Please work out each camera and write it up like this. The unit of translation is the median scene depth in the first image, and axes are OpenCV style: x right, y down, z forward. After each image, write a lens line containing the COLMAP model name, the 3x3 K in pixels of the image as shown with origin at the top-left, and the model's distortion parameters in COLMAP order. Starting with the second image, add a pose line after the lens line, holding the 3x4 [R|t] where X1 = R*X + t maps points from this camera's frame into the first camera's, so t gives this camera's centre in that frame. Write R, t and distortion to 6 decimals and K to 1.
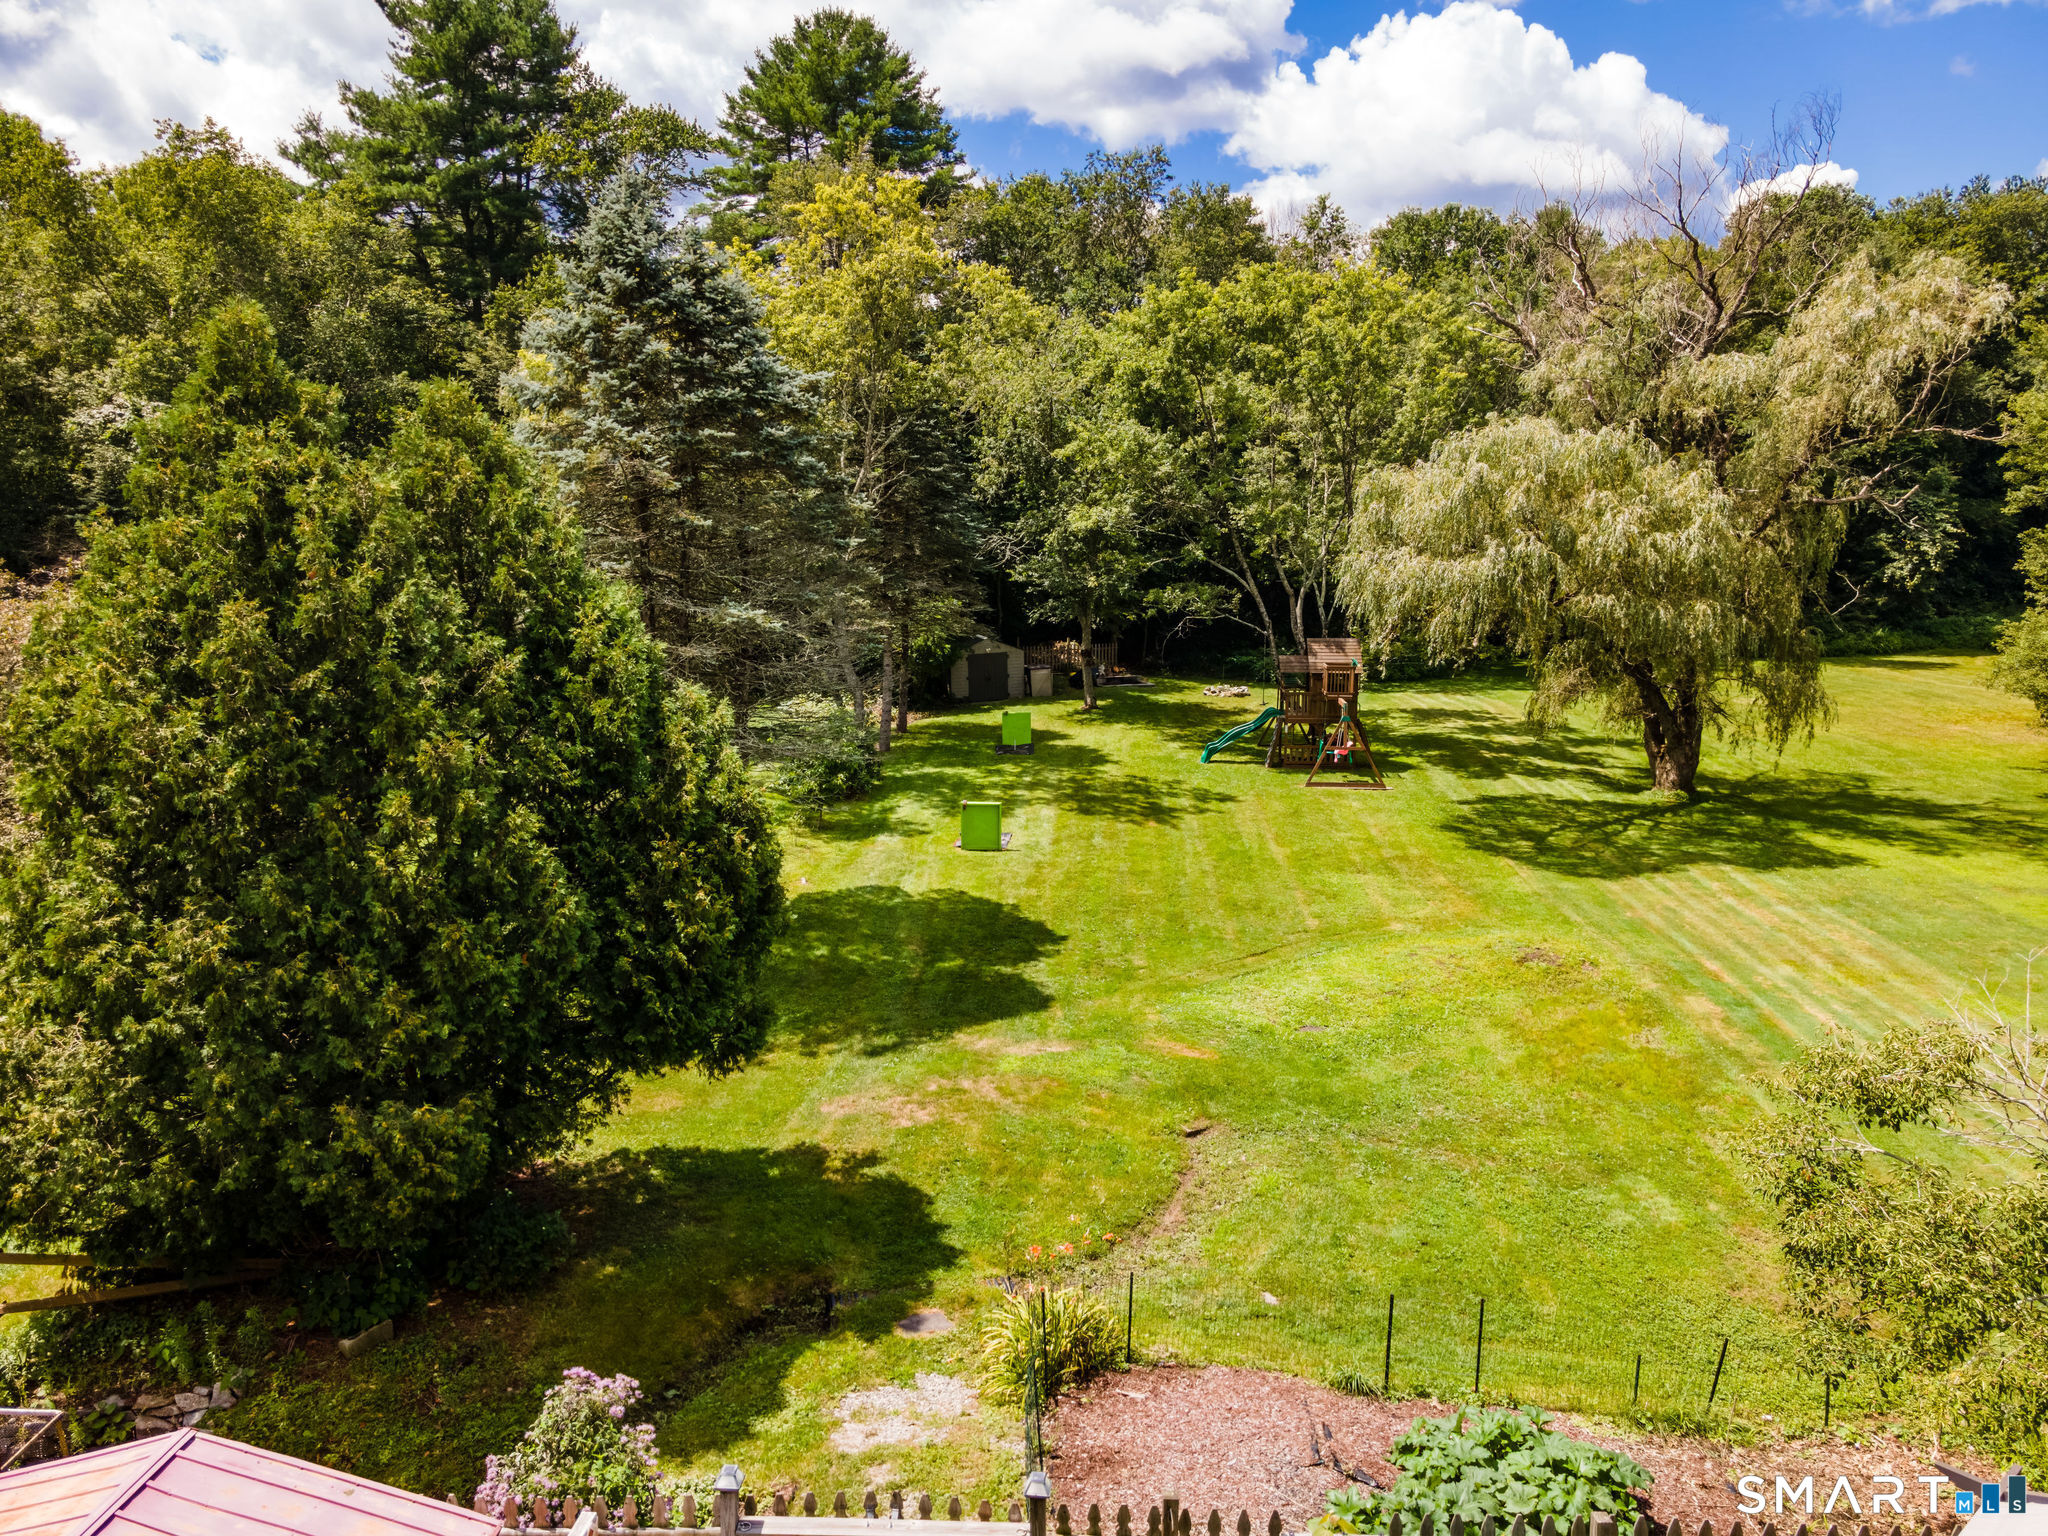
lens RADIAL K [[1490.0, 0, 1039.2], [0, 1490.0, 757.3], [0, 0, 1]] dist [0.025673, 0.027785]
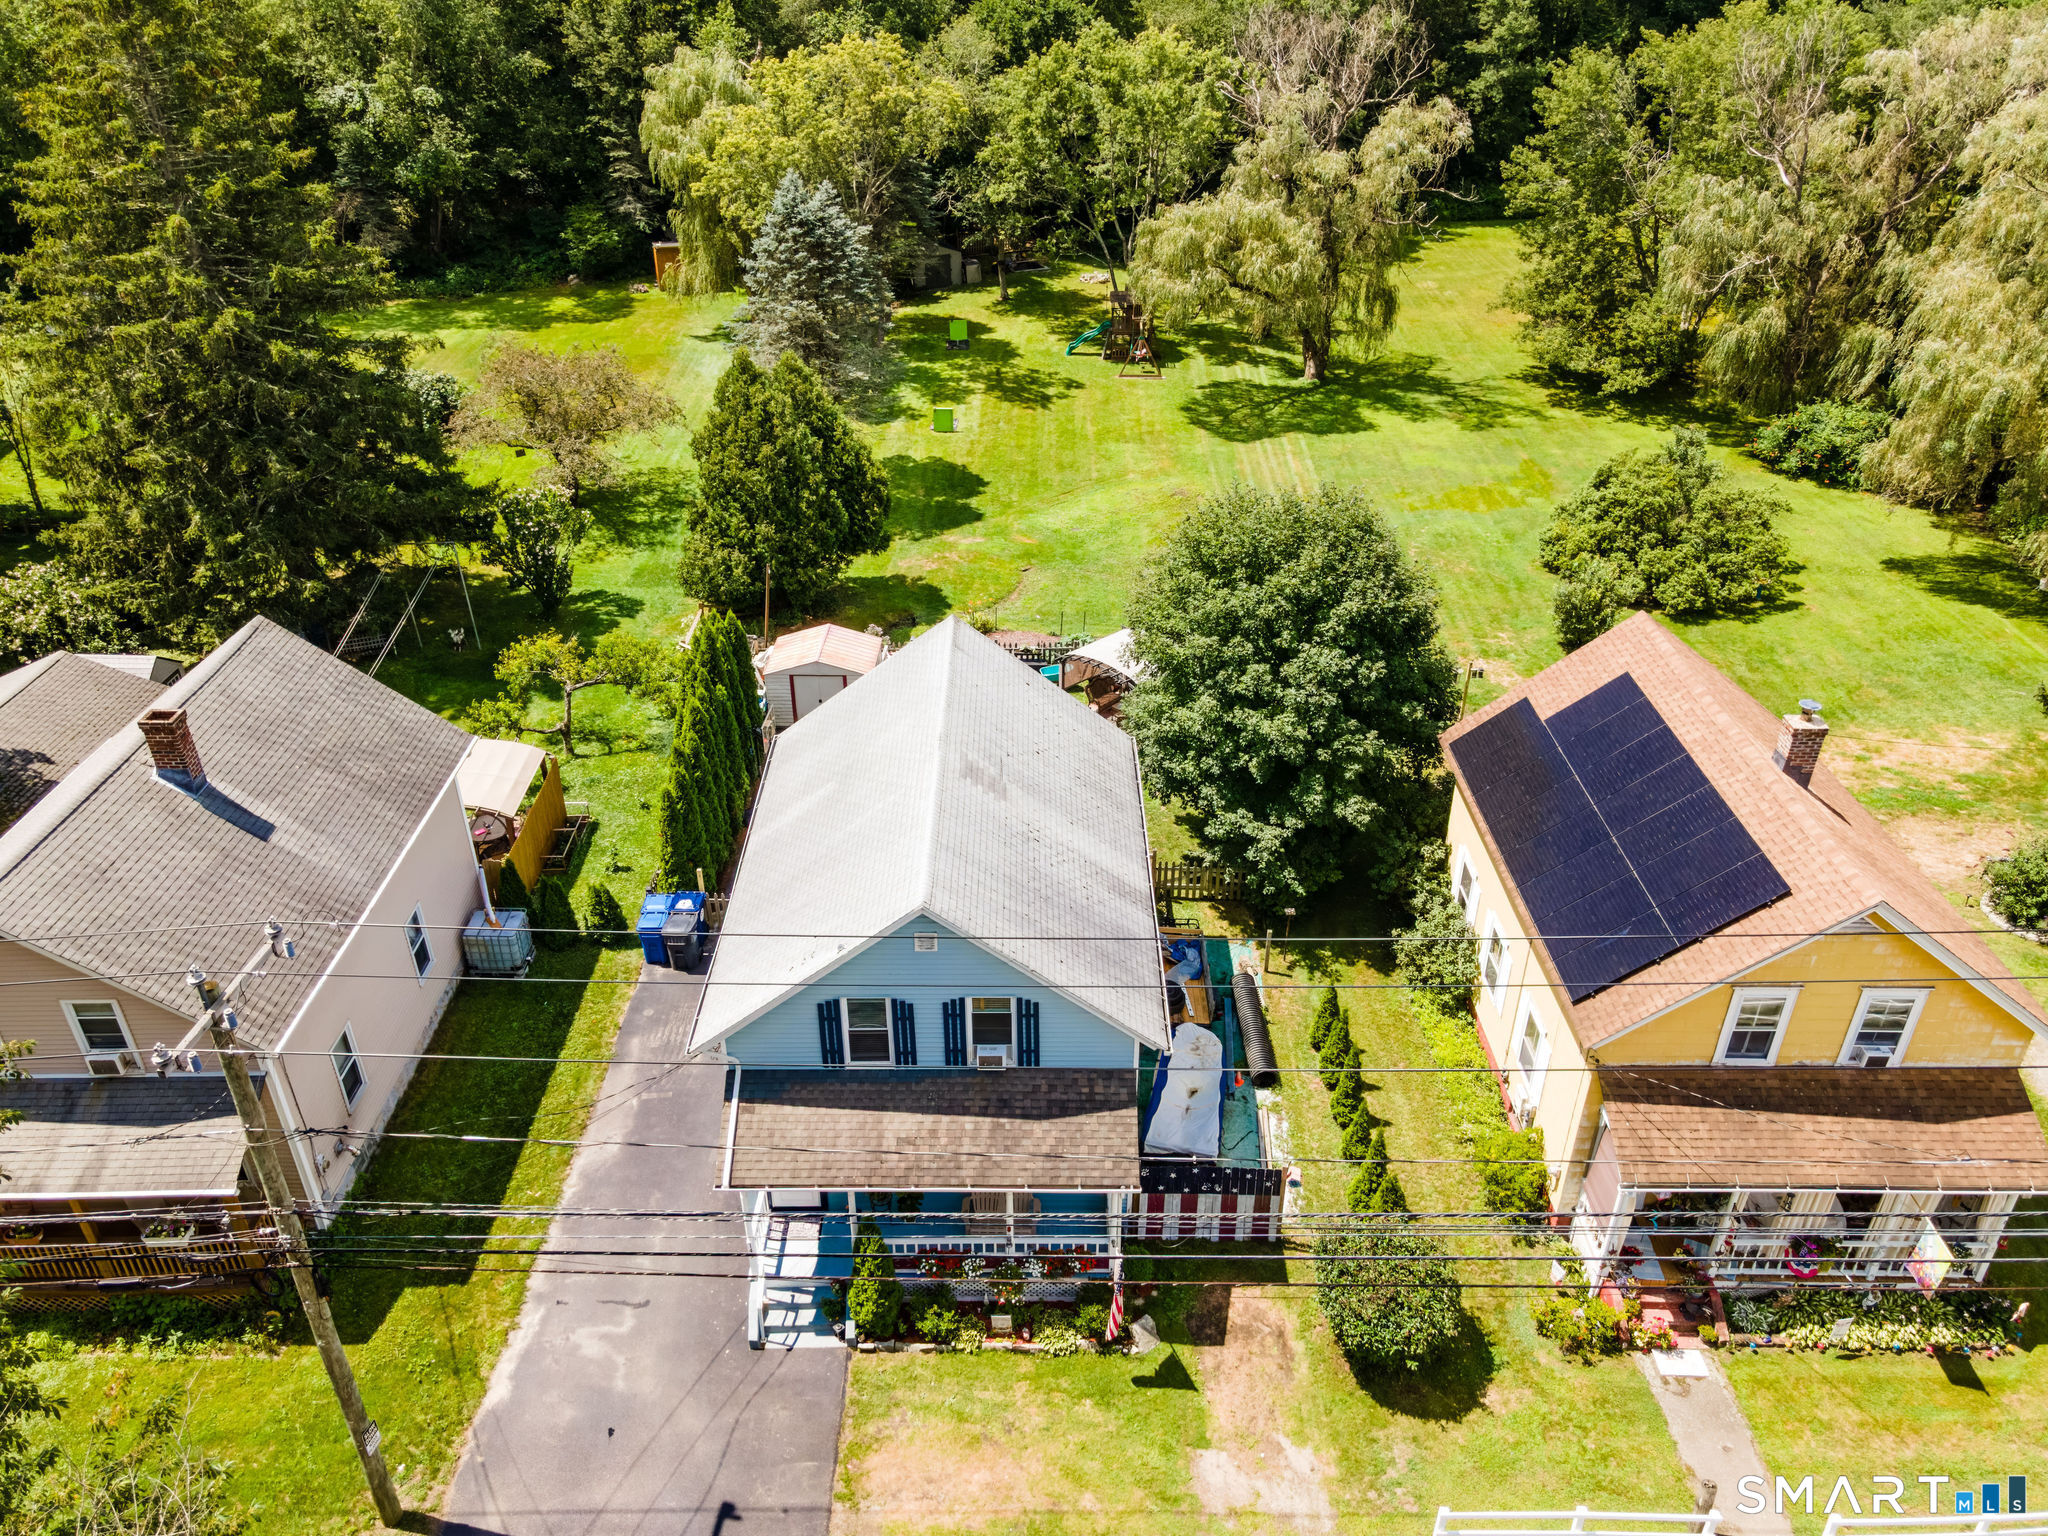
lens RADIAL K [[1490.0, 0, 1034.5], [0, 1490.0, 769.3], [0, 0, 1]] dist [0.025673, 0.027785]
pose [[0.999353, -0.023058, 0.027588, 0.015803], [0.010812, 0.924493, 0.381046, -0.286437], [-0.034291, -0.380502, 0.924144, -1.064429]]
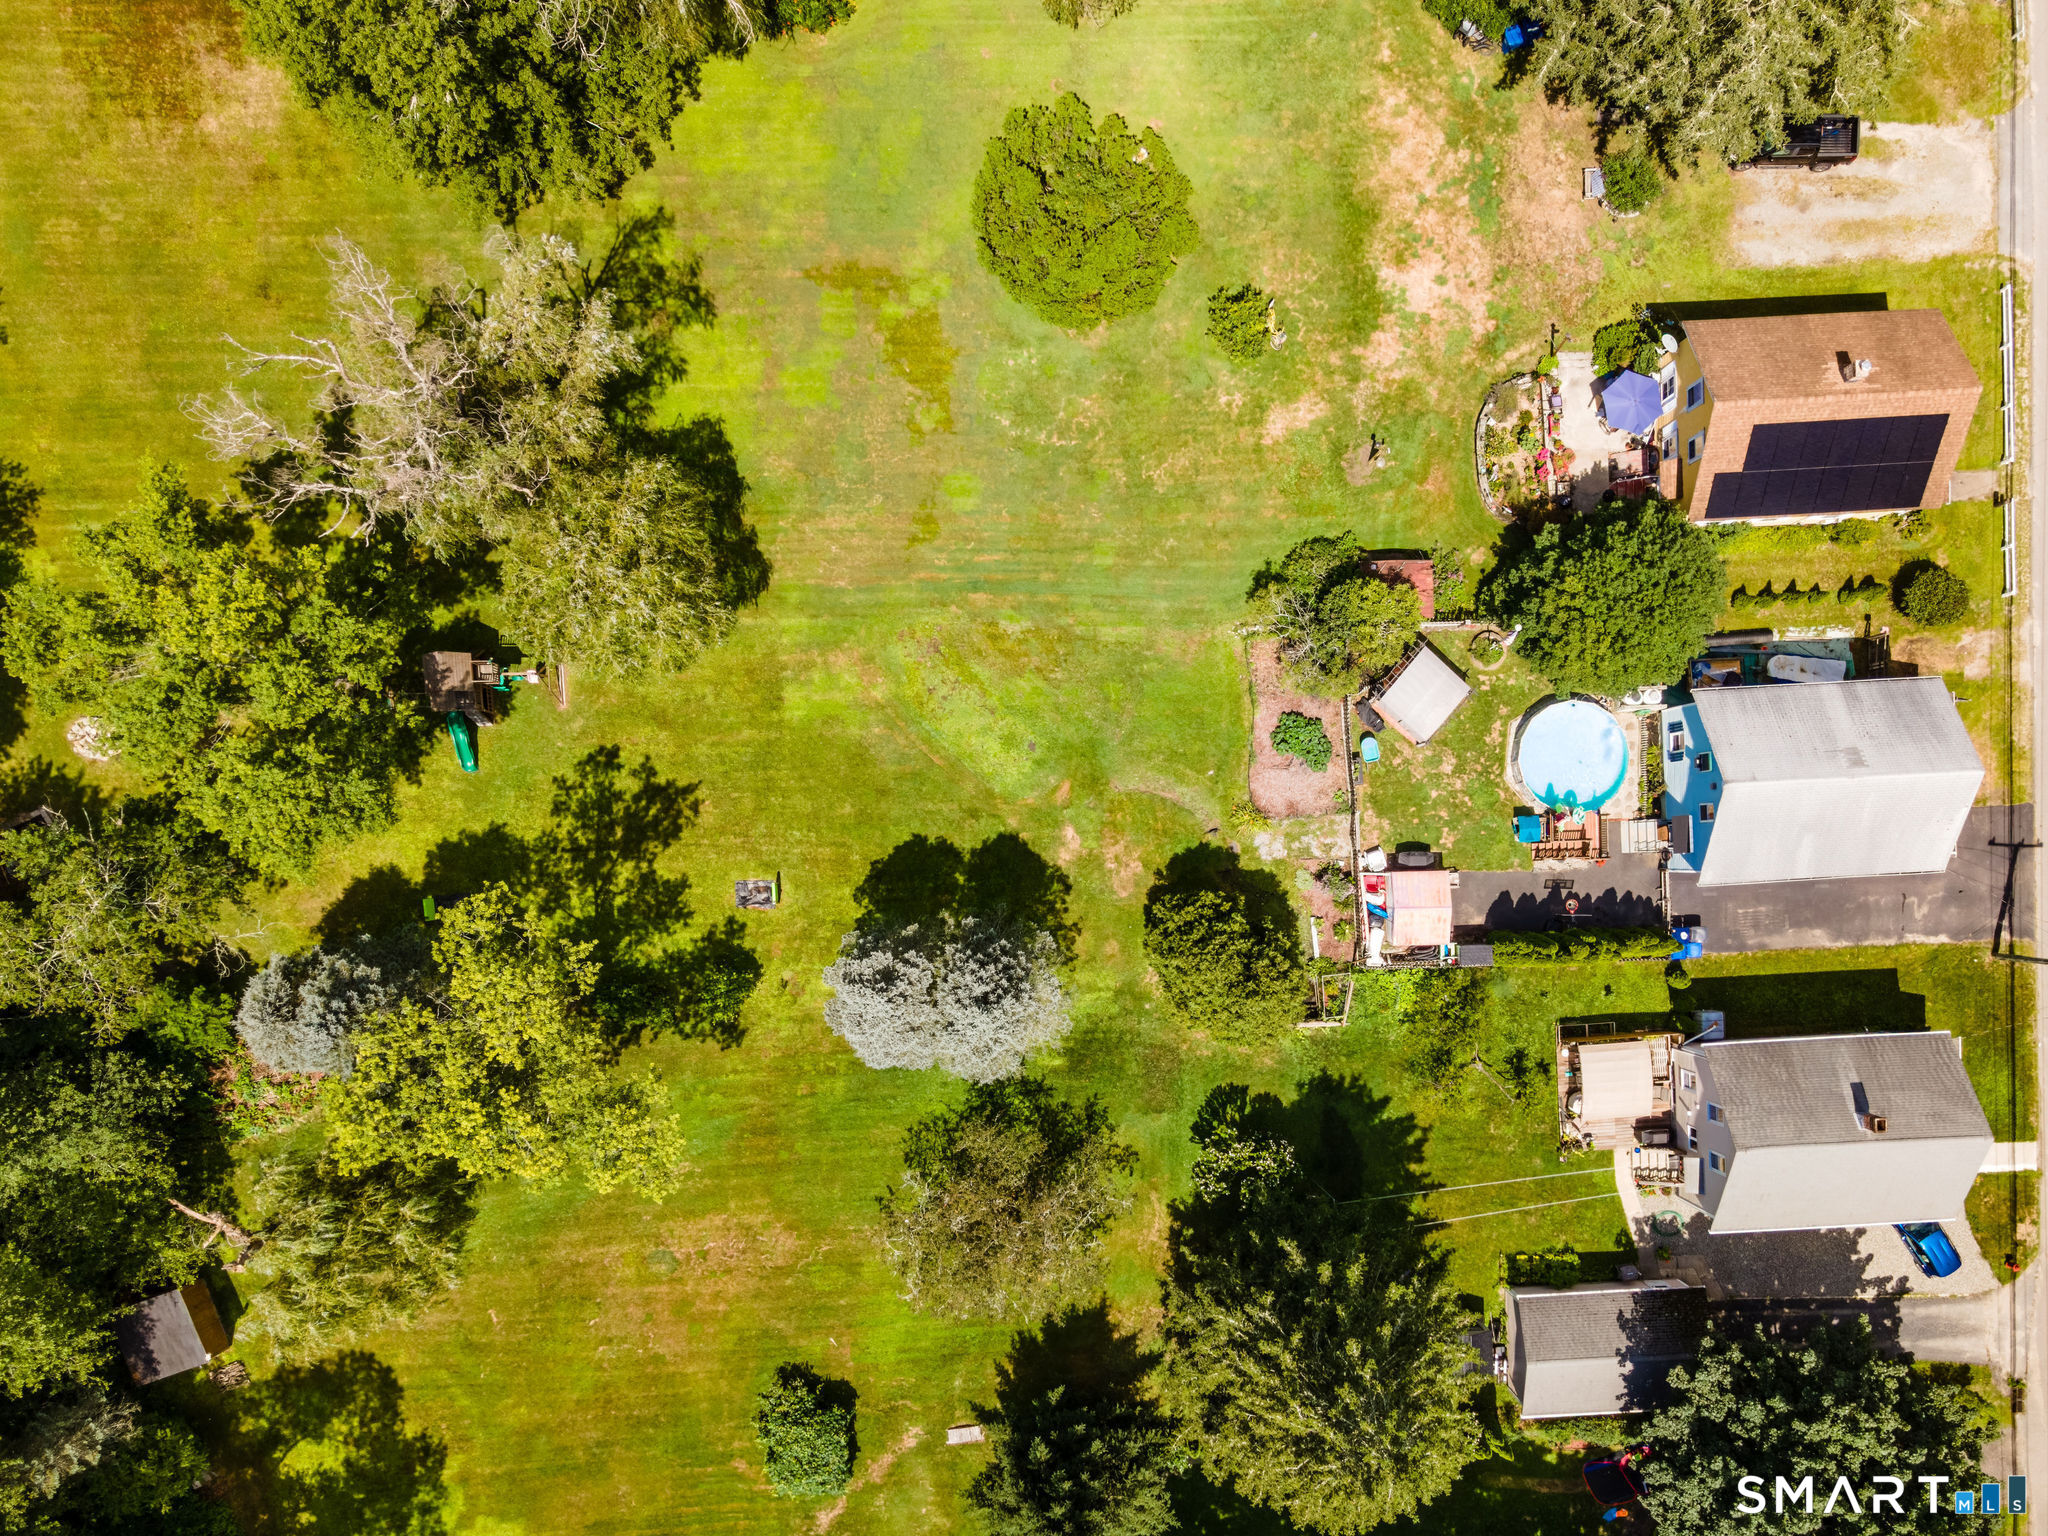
lens RADIAL K [[1490.0, 0, 1030.0], [0, 1490.0, 776.9], [0, 0, 1]] dist [0.025673, 0.027785]
pose [[-0.082729, -0.993635, -0.076455, 0.225381], [0.106112, -0.085065, 0.990709, -1.773561], [-0.990907, 0.073847, 0.112474, 0.443670]]
